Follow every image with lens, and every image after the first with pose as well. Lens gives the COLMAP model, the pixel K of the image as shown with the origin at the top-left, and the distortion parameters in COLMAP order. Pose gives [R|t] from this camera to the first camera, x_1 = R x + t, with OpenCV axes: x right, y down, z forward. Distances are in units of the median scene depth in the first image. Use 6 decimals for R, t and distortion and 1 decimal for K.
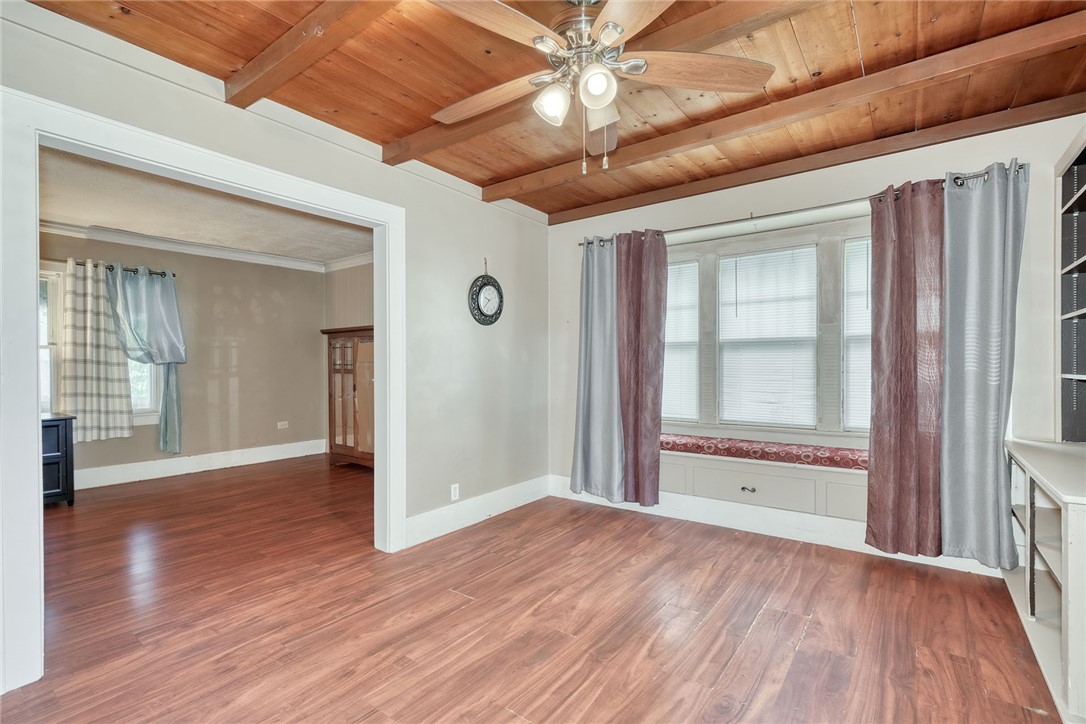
lens RADIAL K [[494.7, 0, 540.0], [0, 494.7, 370.7], [0, 0, 1]] dist [-0.001946, -0.000456]
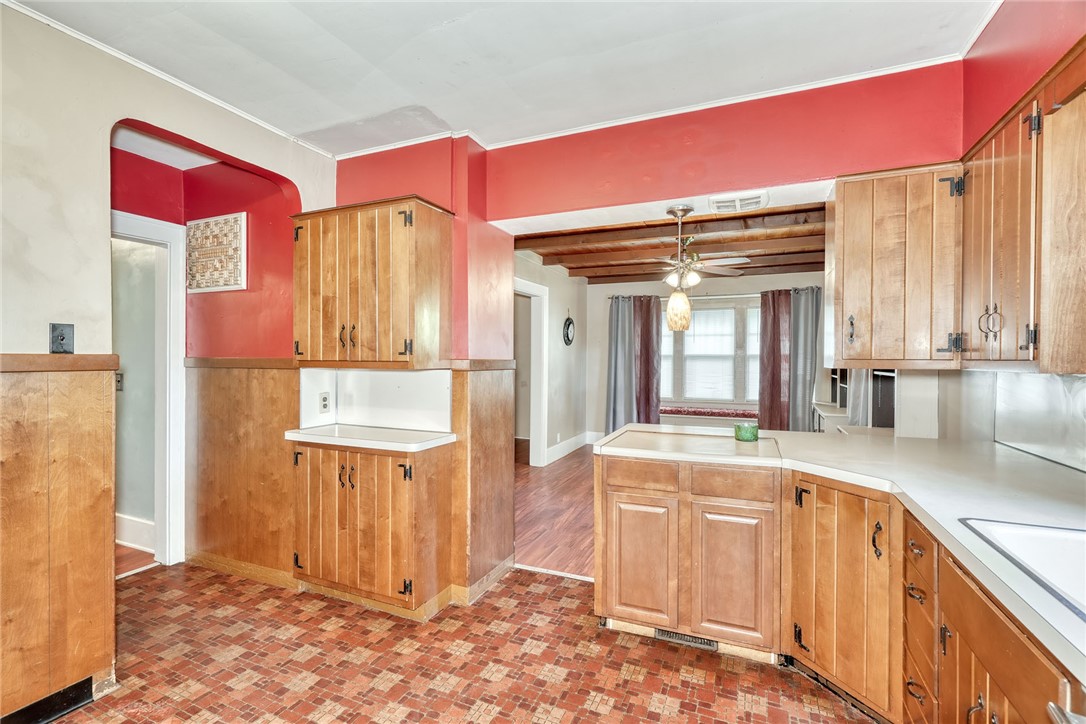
lens RADIAL K [[494.7, 0, 542.9], [0, 494.7, 361.0], [0, 0, 1]] dist [-0.001946, -0.000456]
pose [[0.972053, 0.007581, 0.234639, -0.808626], [-0.006698, 0.999967, -0.004559, -0.036126], [-0.234666, 0.002860, 0.972072, -0.928401]]
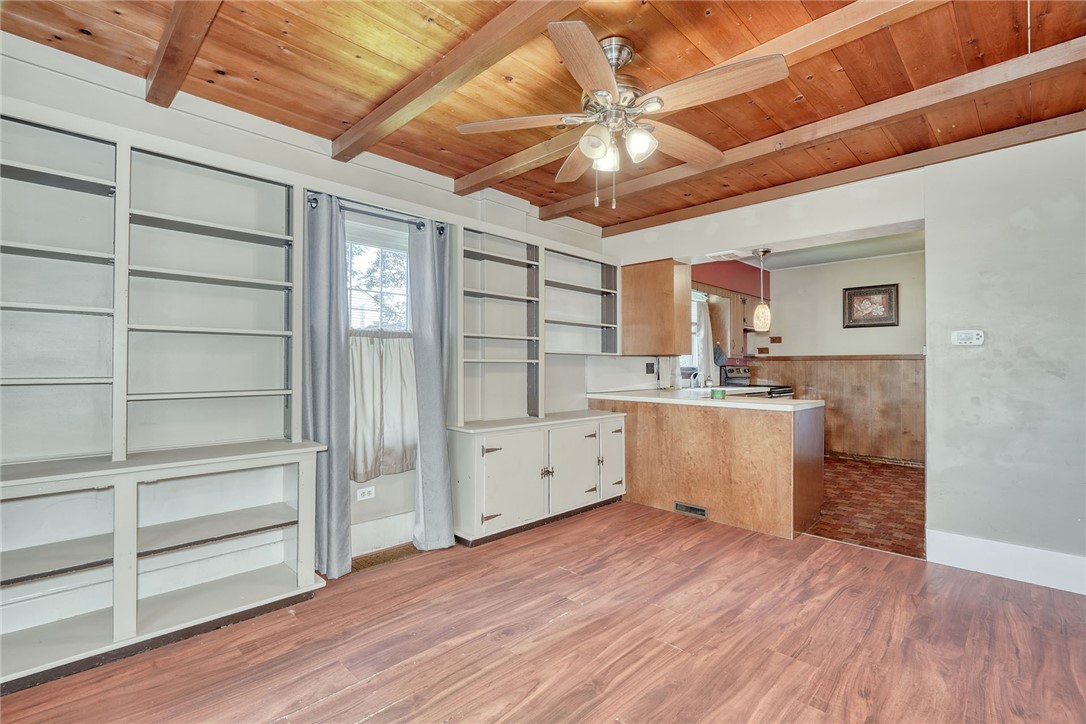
lens RADIAL K [[494.7, 0, 541.6], [0, 494.7, 365.0], [0, 0, 1]] dist [-0.001946, -0.000456]
pose [[-0.990965, 0.001673, 0.134112, 0.062458], [0.002543, 0.999977, 0.006314, -0.014114], [-0.134098, 0.006598, -0.990946, 1.311955]]
